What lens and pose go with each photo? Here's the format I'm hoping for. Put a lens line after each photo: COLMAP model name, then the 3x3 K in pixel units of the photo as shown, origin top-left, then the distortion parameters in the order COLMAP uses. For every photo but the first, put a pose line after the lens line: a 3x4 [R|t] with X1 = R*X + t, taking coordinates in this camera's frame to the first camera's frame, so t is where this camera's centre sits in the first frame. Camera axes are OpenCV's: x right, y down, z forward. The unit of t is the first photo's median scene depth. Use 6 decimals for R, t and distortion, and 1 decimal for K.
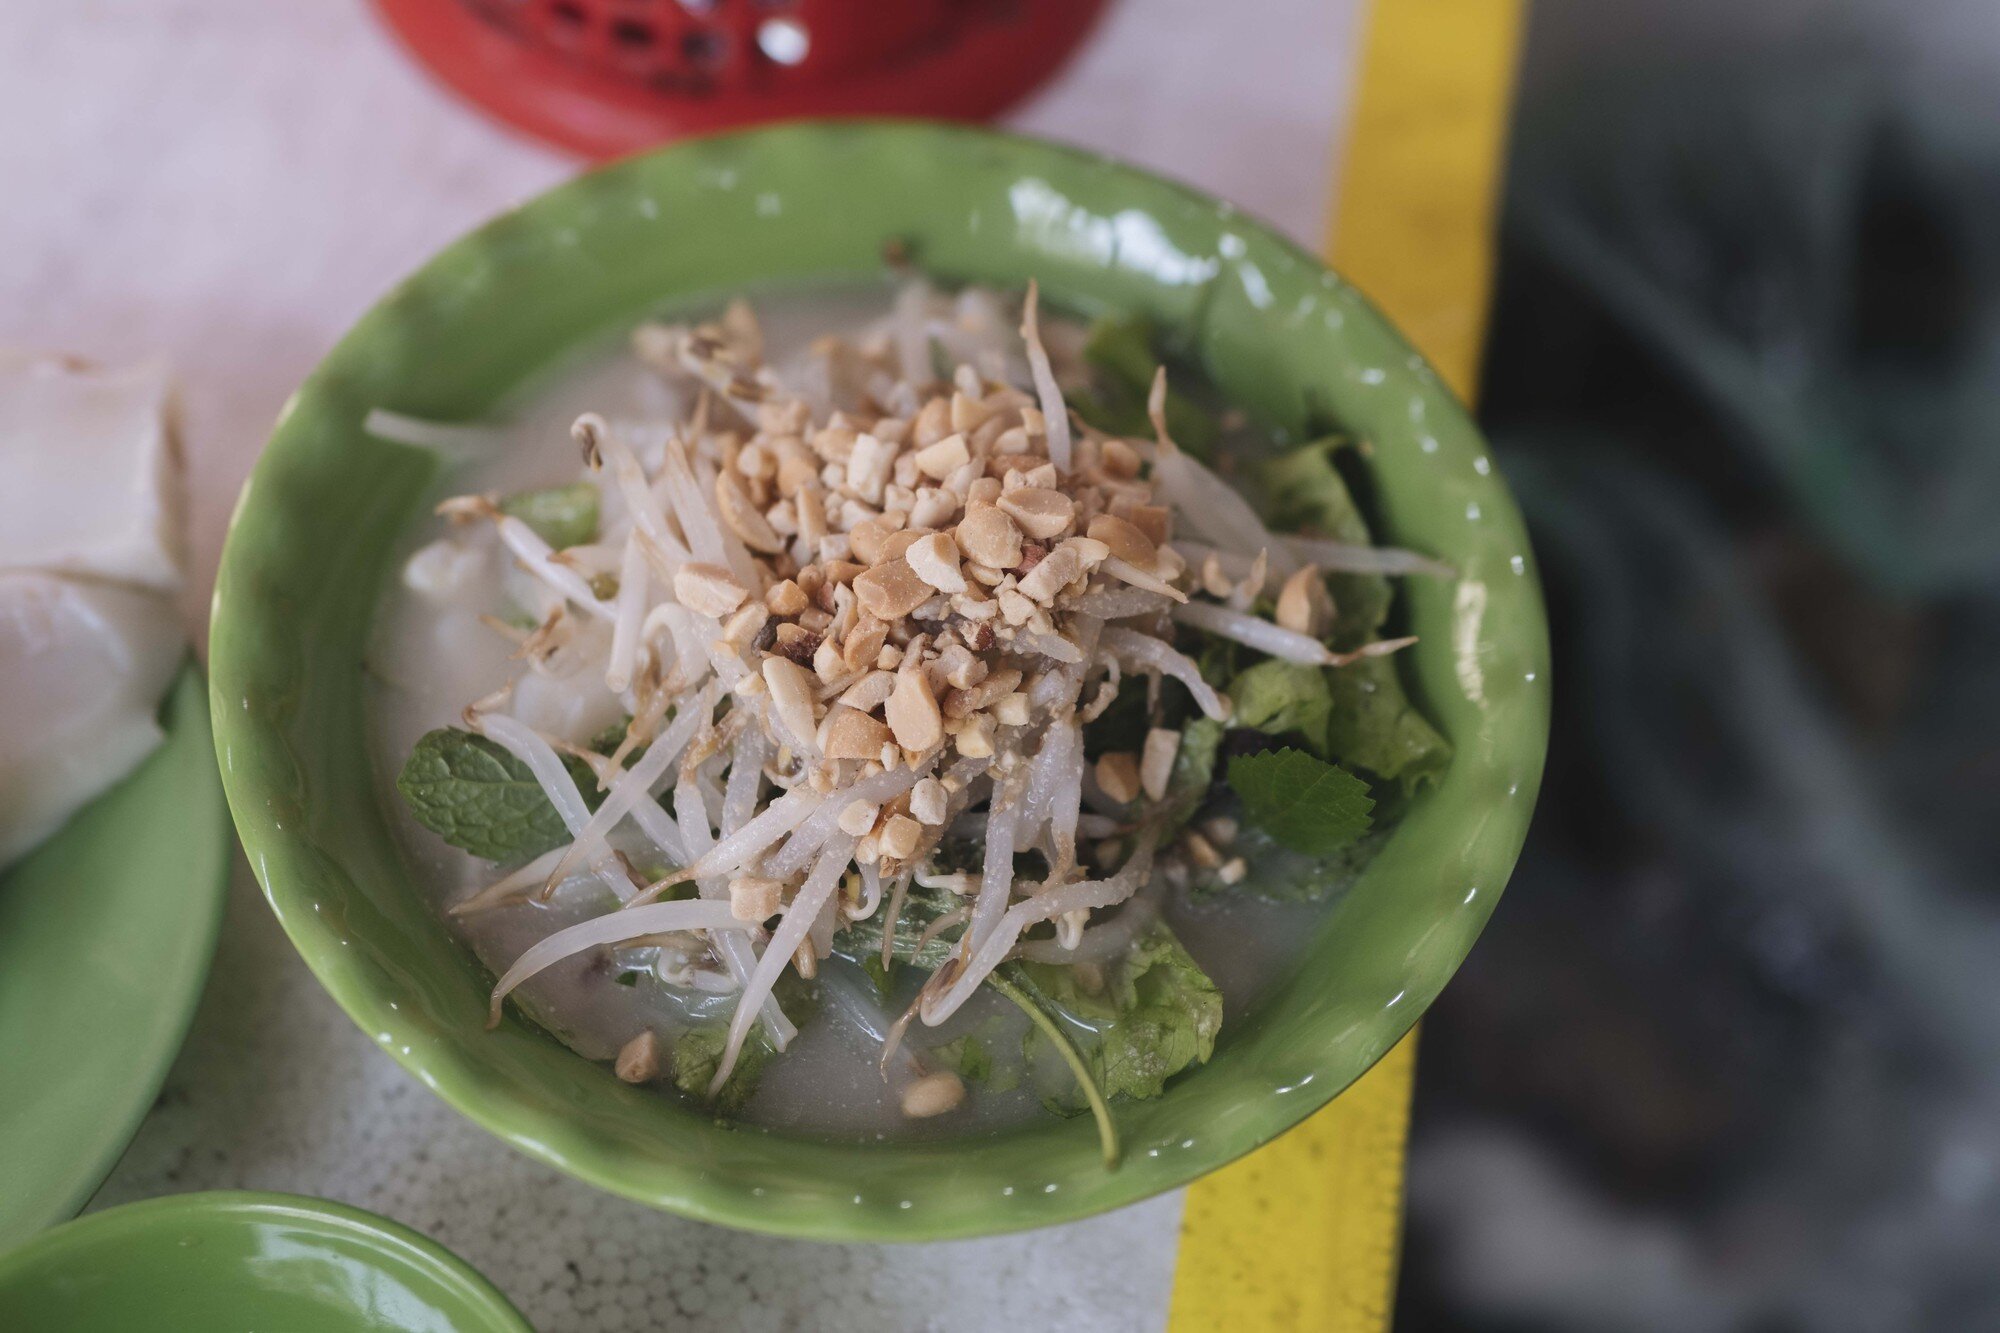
lens RADIAL K [[2741.9, 0, 1000.0], [0, 2741.9, 666.5], [0, 0, 1]] dist [0.001577, -0.037982]
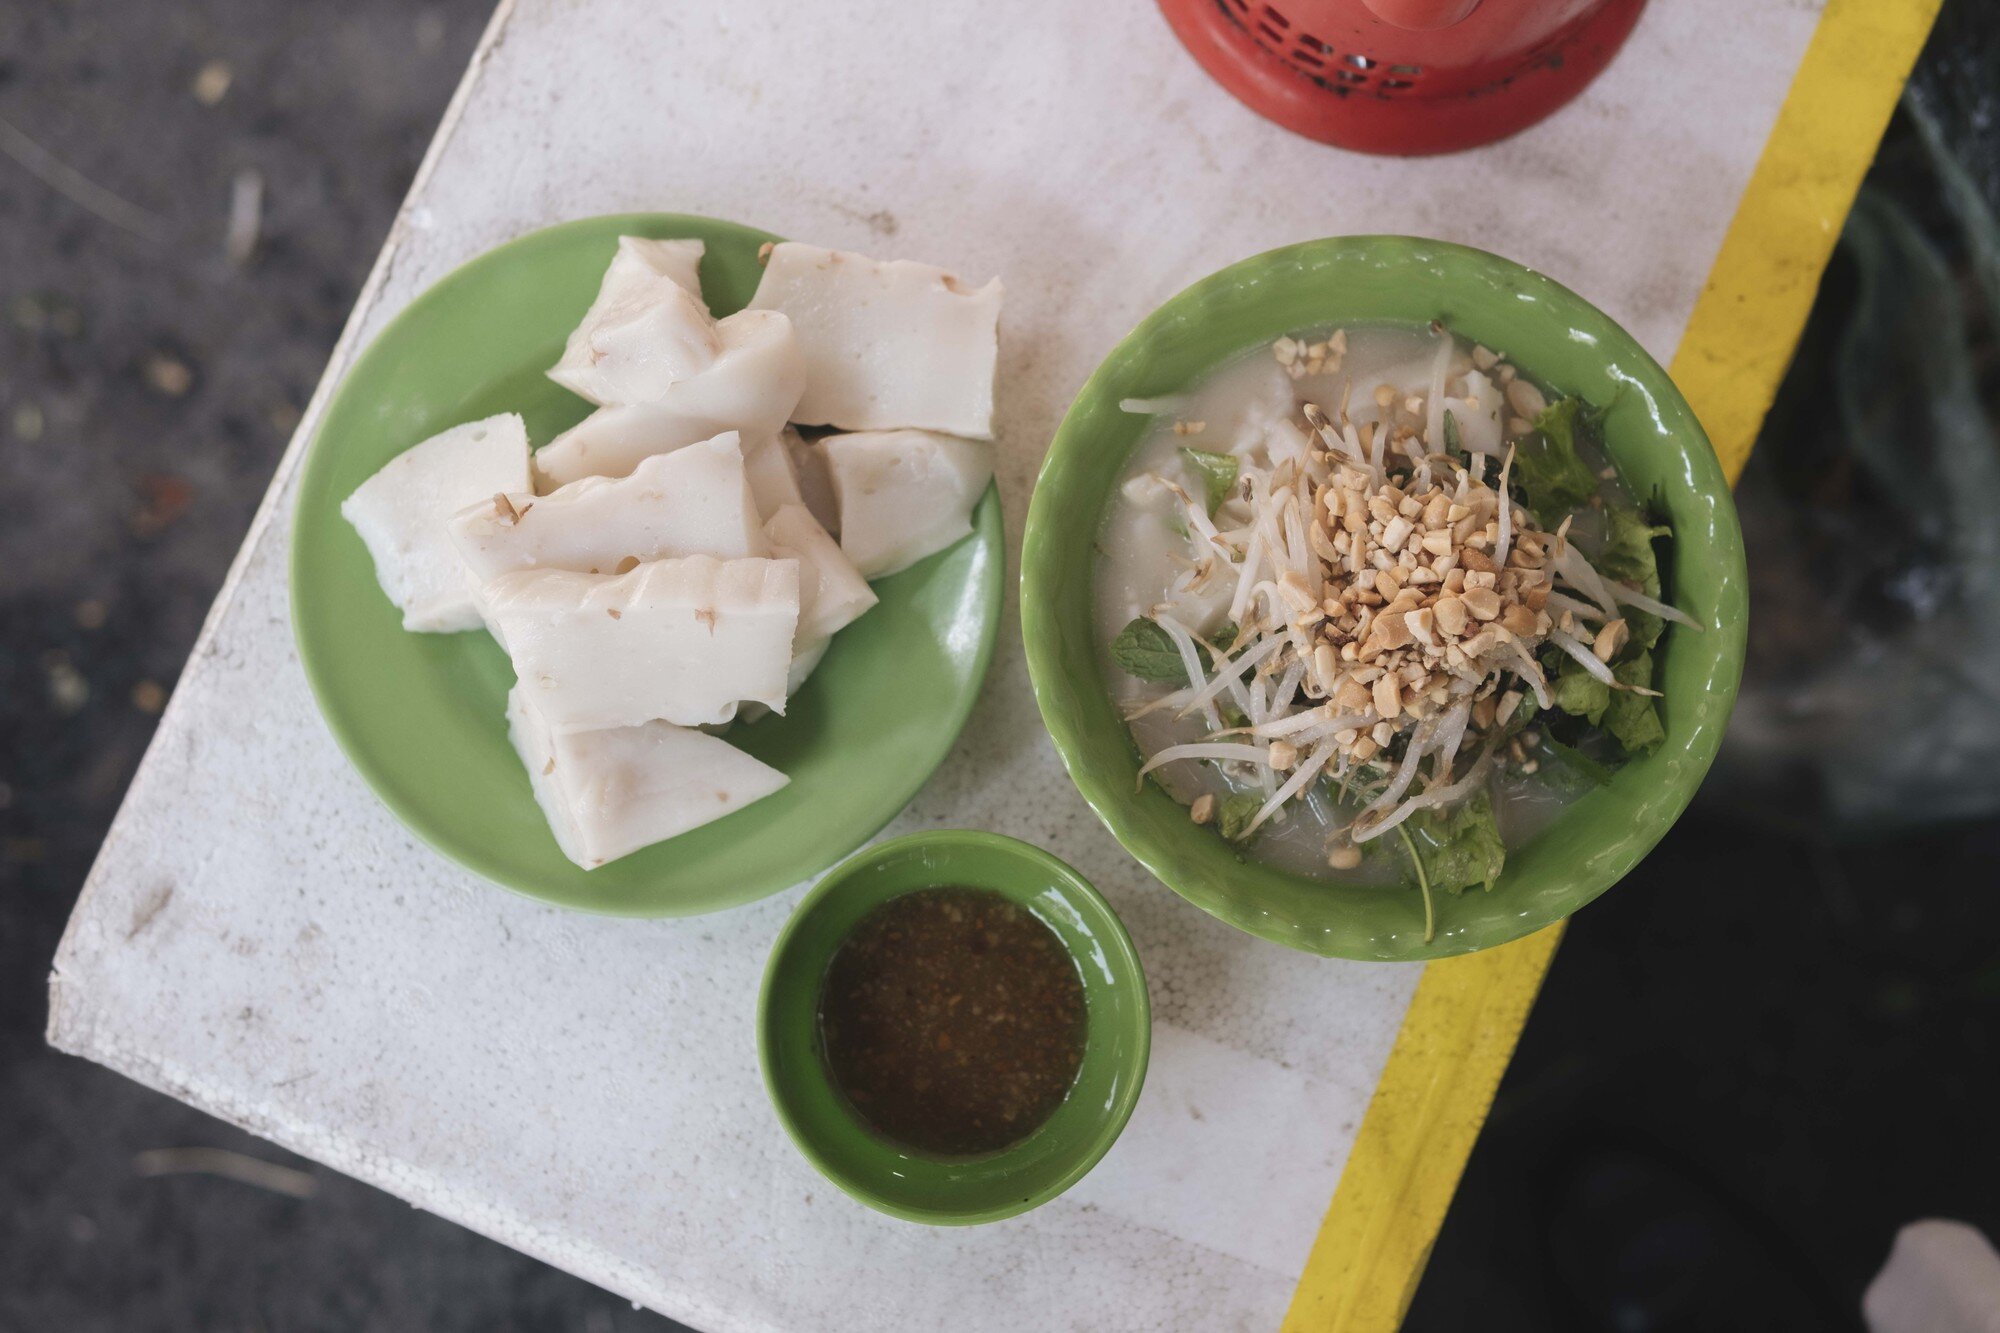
lens RADIAL K [[2741.9, 0, 1000.0], [0, 2741.9, 666.5], [0, 0, 1]] dist [0.001577, -0.037982]
pose [[0.971271, 0.235285, -0.035681, -0.222575], [-0.197852, 0.881699, 0.428323, -0.739212], [0.132238, -0.408959, 0.902921, -0.723822]]
